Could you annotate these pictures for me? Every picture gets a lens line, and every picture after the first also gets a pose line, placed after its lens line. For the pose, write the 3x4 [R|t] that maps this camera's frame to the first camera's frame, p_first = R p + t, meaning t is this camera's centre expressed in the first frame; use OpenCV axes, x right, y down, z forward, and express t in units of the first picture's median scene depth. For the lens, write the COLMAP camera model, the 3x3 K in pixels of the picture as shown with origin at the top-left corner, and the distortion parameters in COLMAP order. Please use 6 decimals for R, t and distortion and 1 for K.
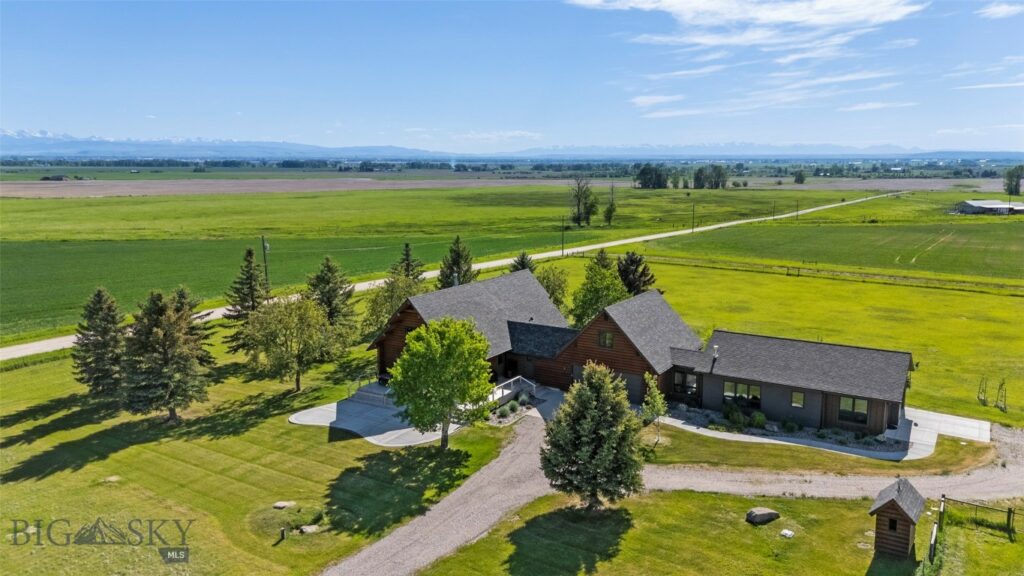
lens RADIAL K [[752.6, 0, 508.7], [0, 752.6, 285.6], [0, 0, 1]] dist [0.076081, -0.104314]
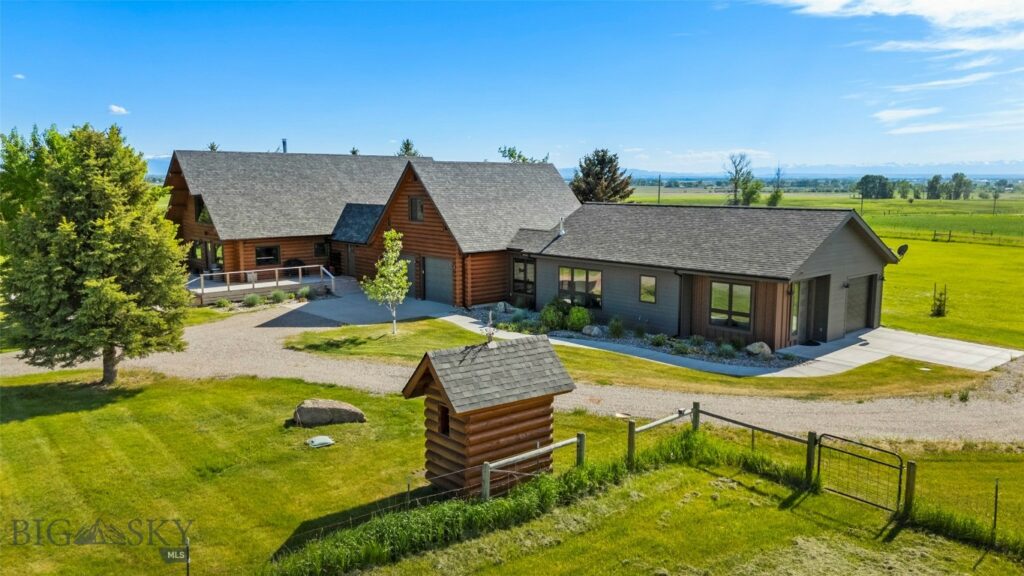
lens RADIAL K [[763.6, 0, 511.4], [0, 763.6, 281.3], [0, 0, 1]] dist [0.028143, -0.007109]
pose [[0.962234, 0.040084, -0.269255, 0.470351], [-0.048422, 0.998529, -0.024395, 0.175965], [0.267882, 0.036512, 0.962760, 0.428123]]
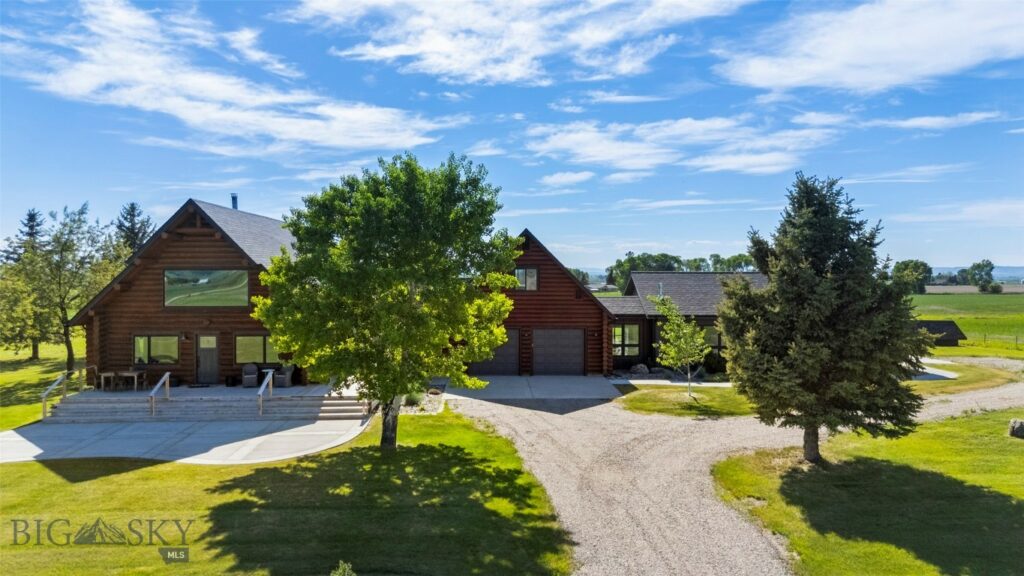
lens RADIAL K [[756.1, 0, 508.2], [0, 756.1, 289.6], [0, 0, 1]] dist [0.072812, -0.079683]
pose [[0.831436, -0.008756, 0.555551, -0.283281], [0.087984, 0.989335, -0.116084, 0.180782], [-0.548610, 0.145396, 0.823339, 0.563143]]
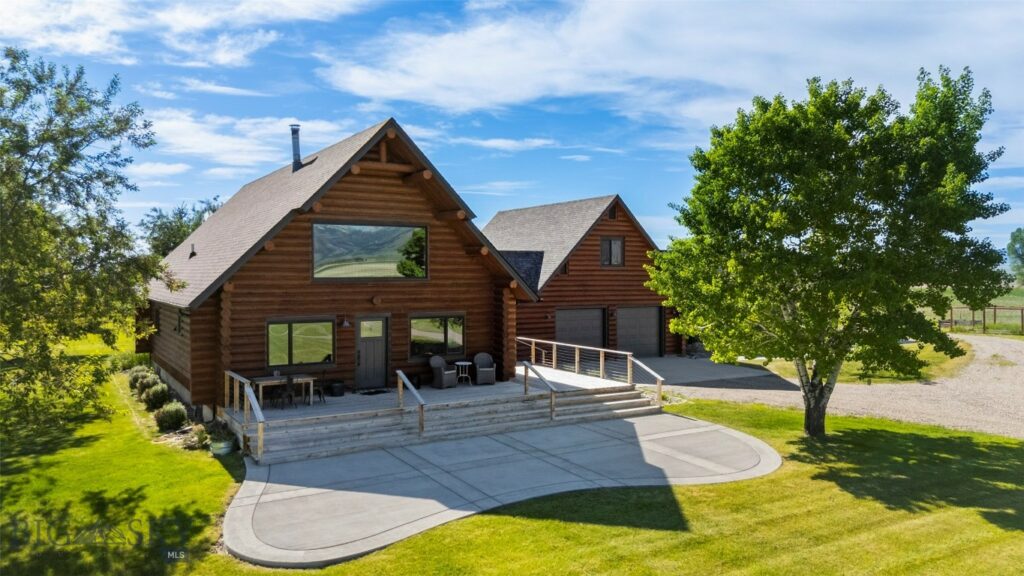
lens RADIAL K [[756.1, 0, 508.2], [0, 756.1, 289.6], [0, 0, 1]] dist [0.072812, -0.079683]
pose [[0.459306, -0.014590, 0.888158, -0.492411], [0.144427, 0.987787, -0.058463, 0.143286], [-0.876458, 0.155126, 0.455803, 0.952297]]
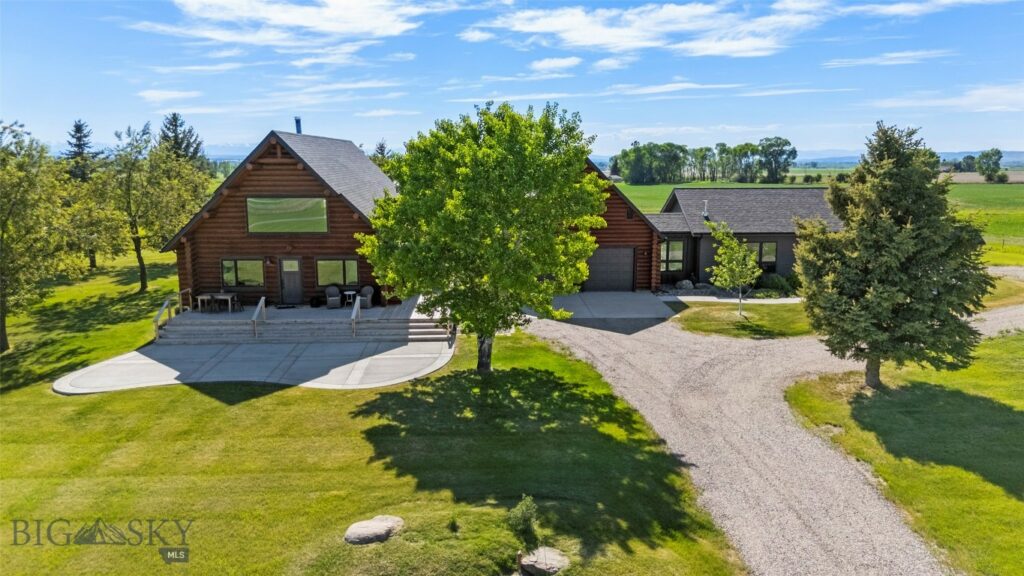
lens RADIAL K [[756.1, 0, 508.2], [0, 756.1, 289.6], [0, 0, 1]] dist [0.072812, -0.079683]
pose [[0.830174, -0.090942, 0.550037, -0.350926], [0.088902, 0.995576, 0.030425, 0.146151], [-0.550370, 0.023641, 0.834586, 0.561104]]
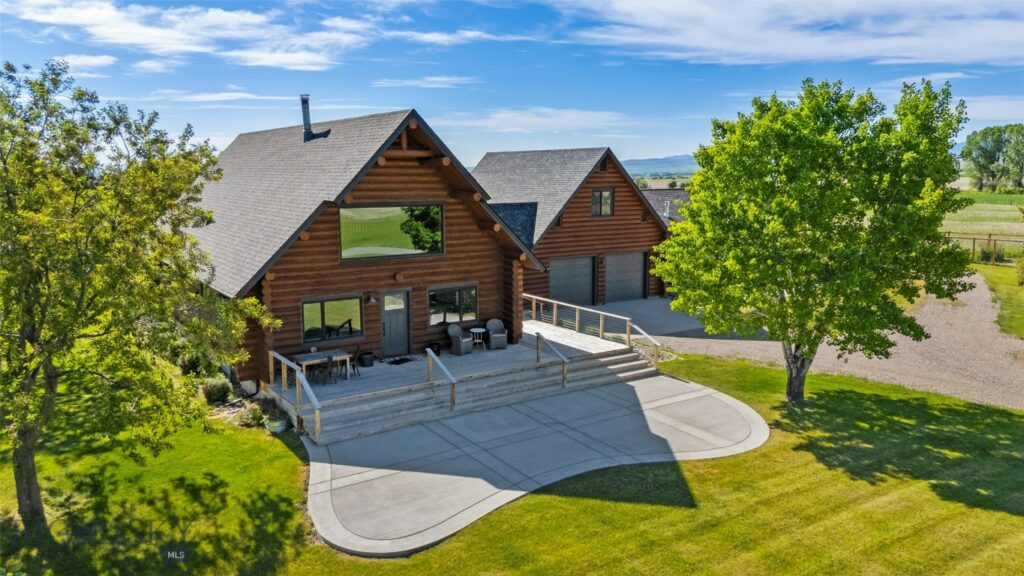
lens RADIAL K [[756.1, 0, 508.2], [0, 756.1, 289.6], [0, 0, 1]] dist [0.072812, -0.079683]
pose [[0.413495, -0.138820, 0.899862, -0.535794], [0.150490, 0.985136, 0.082824, 0.092280], [-0.897984, 0.101173, 0.428240, 0.957085]]
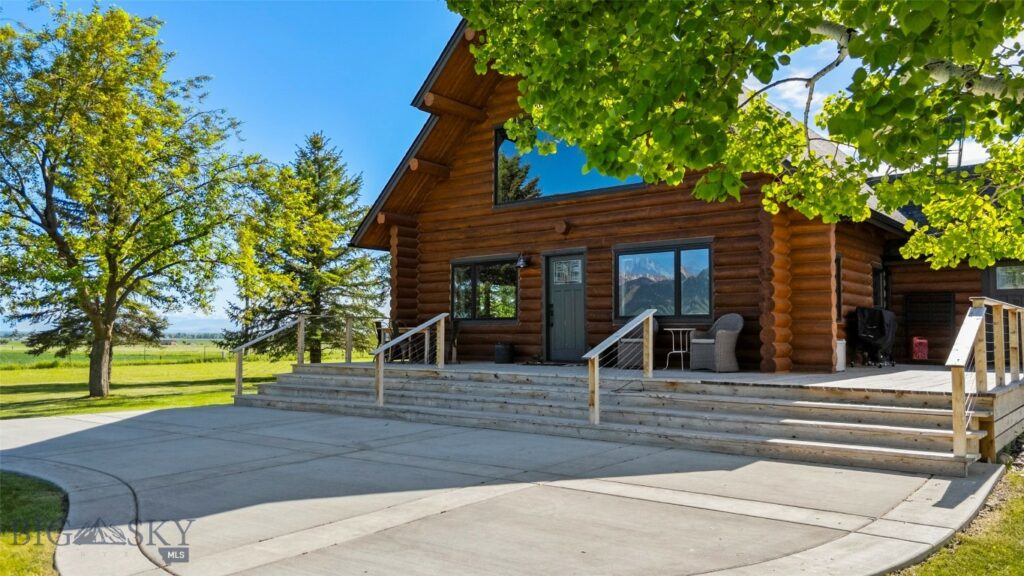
lens RADIAL K [[756.1, 0, 508.2], [0, 756.1, 289.6], [0, 0, 1]] dist [0.072812, -0.079683]
pose [[0.991768, -0.001219, -0.128040, -0.124831], [-0.027448, 0.974686, -0.221889, 0.200223], [0.125070, 0.223577, 0.966629, 0.943814]]
